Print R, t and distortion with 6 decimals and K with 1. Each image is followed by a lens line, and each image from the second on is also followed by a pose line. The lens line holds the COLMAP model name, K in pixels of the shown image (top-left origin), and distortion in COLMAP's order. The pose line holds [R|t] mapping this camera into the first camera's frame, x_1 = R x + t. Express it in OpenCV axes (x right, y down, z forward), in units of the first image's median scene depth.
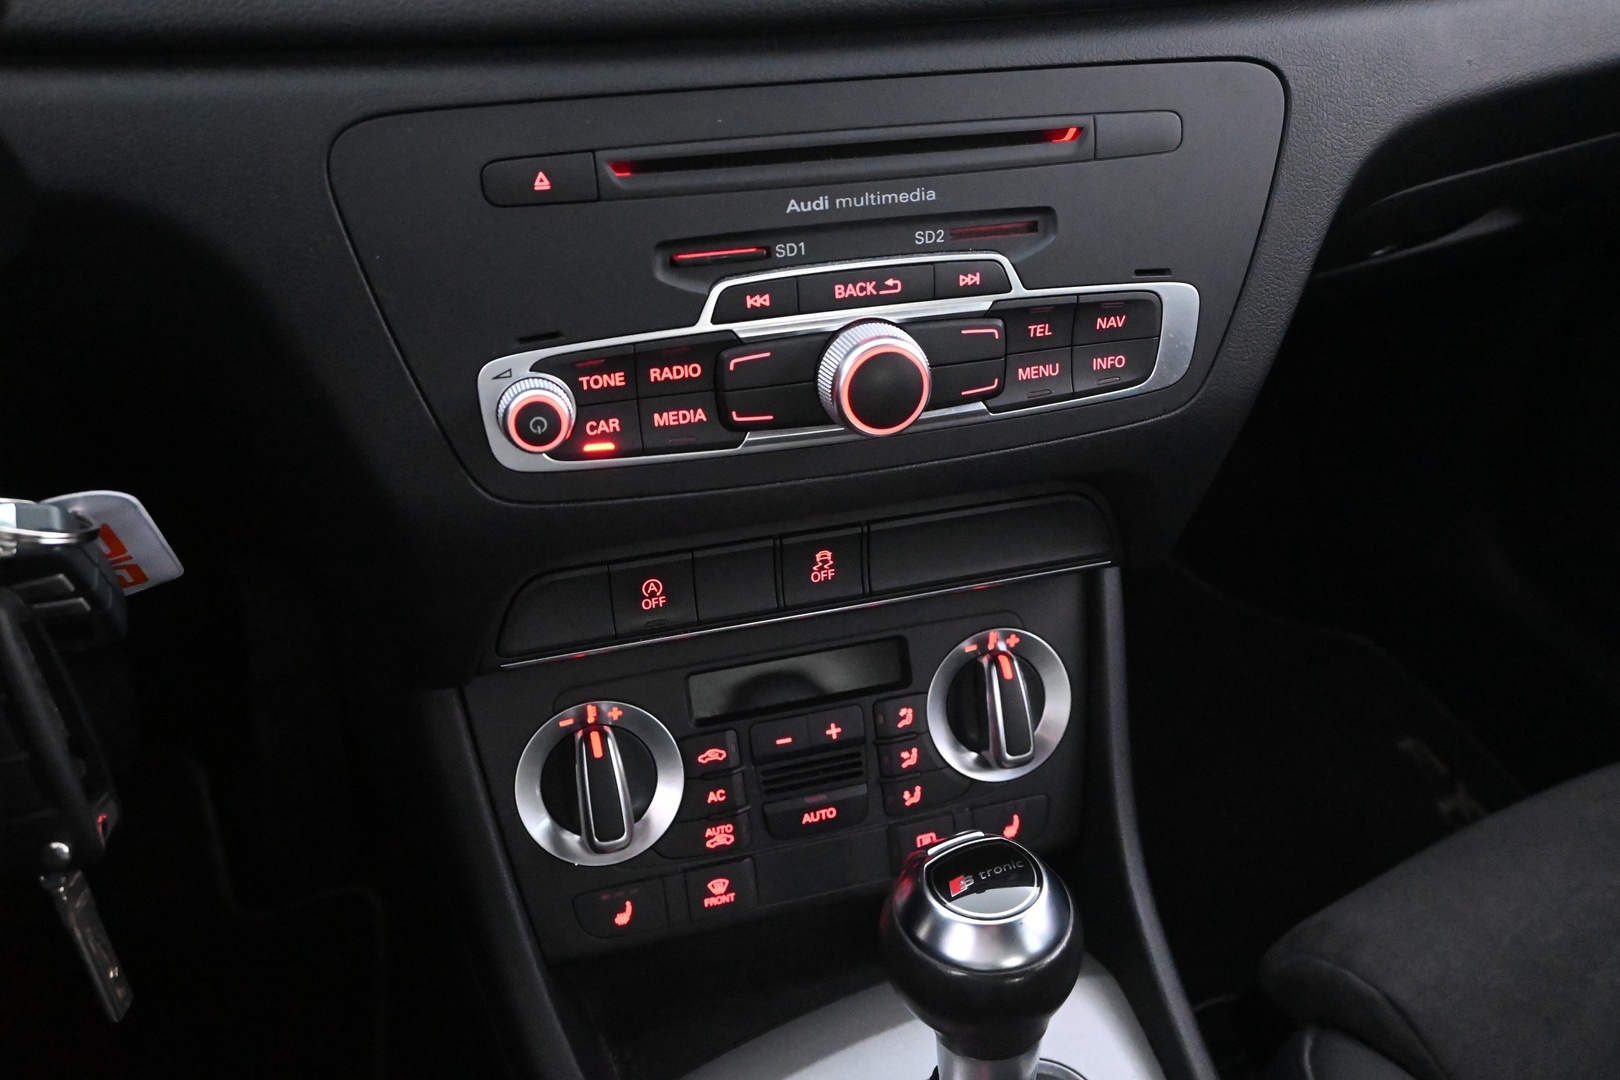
lens RADIAL K [[1303.1, 0, 810.0], [0, 1303.1, 540.0], [0, 0, 1]] dist [-0.012673, -0.003863]
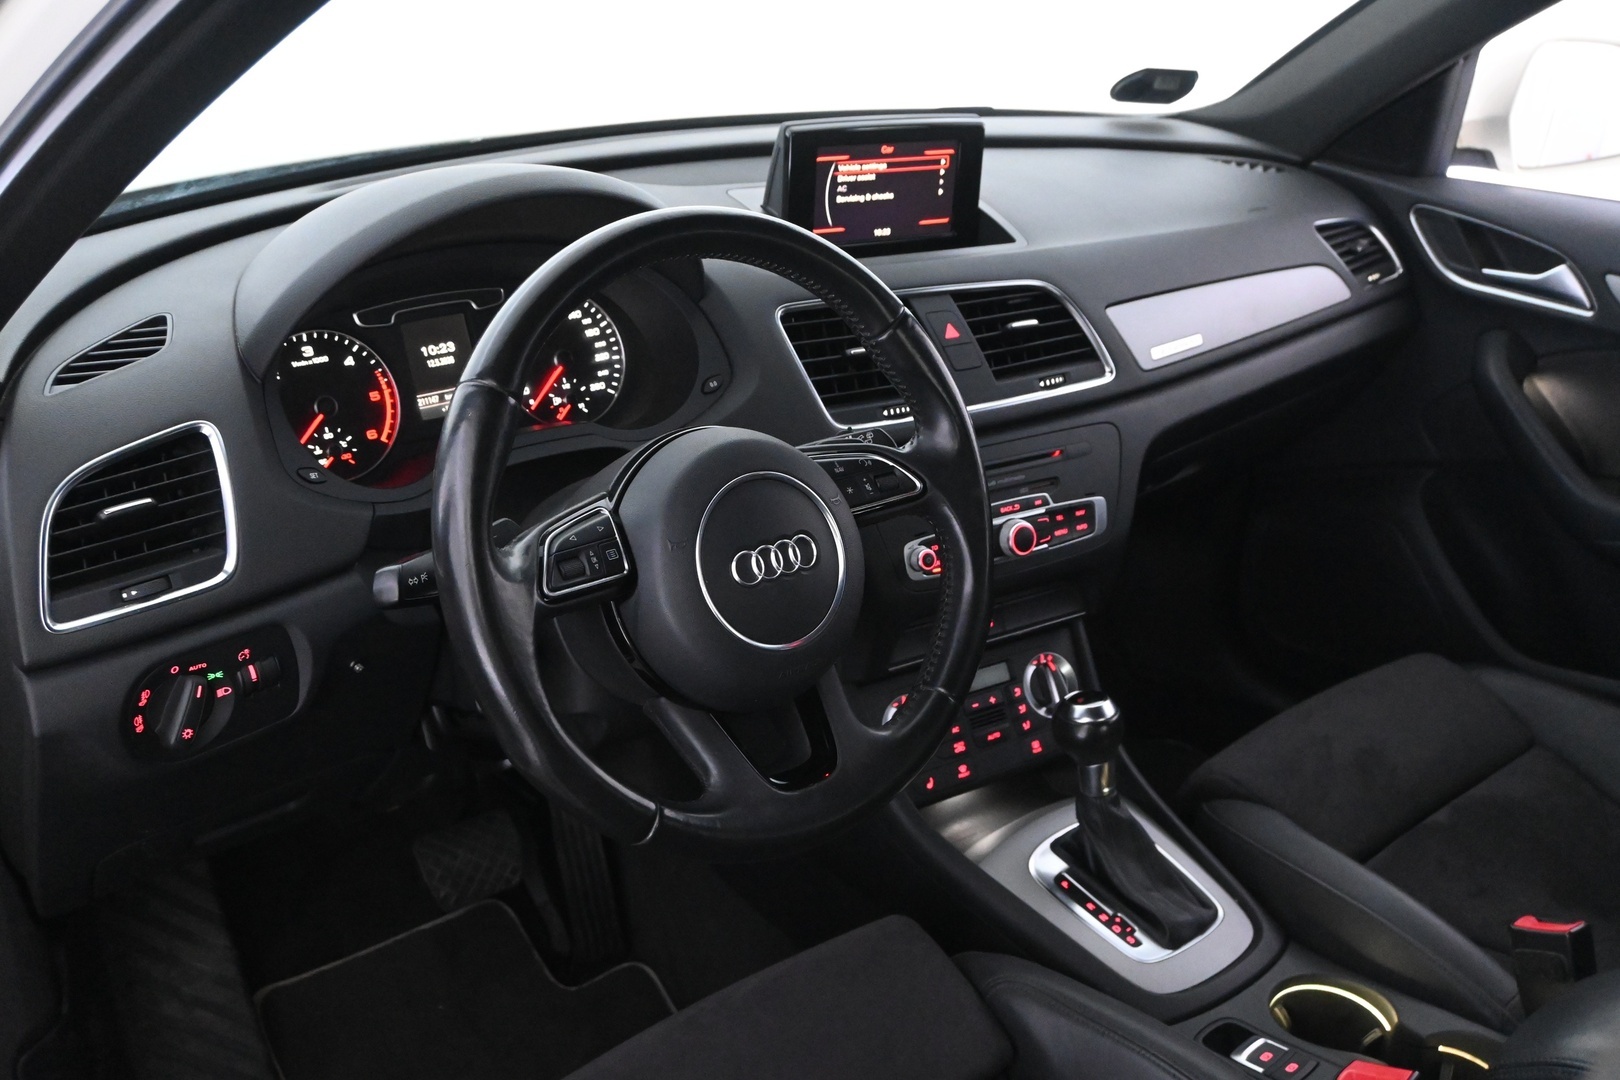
lens RADIAL K [[1591.8, 0, 810.0], [0, 1591.8, 540.0], [0, 0, 1]] dist [0.009686, 0.007451]
pose [[0.961016, -0.124261, 0.246996, -1.277320], [0.184694, 0.953288, -0.239021, 0.650253], [-0.205757, 0.275322, 0.939075, -2.269952]]
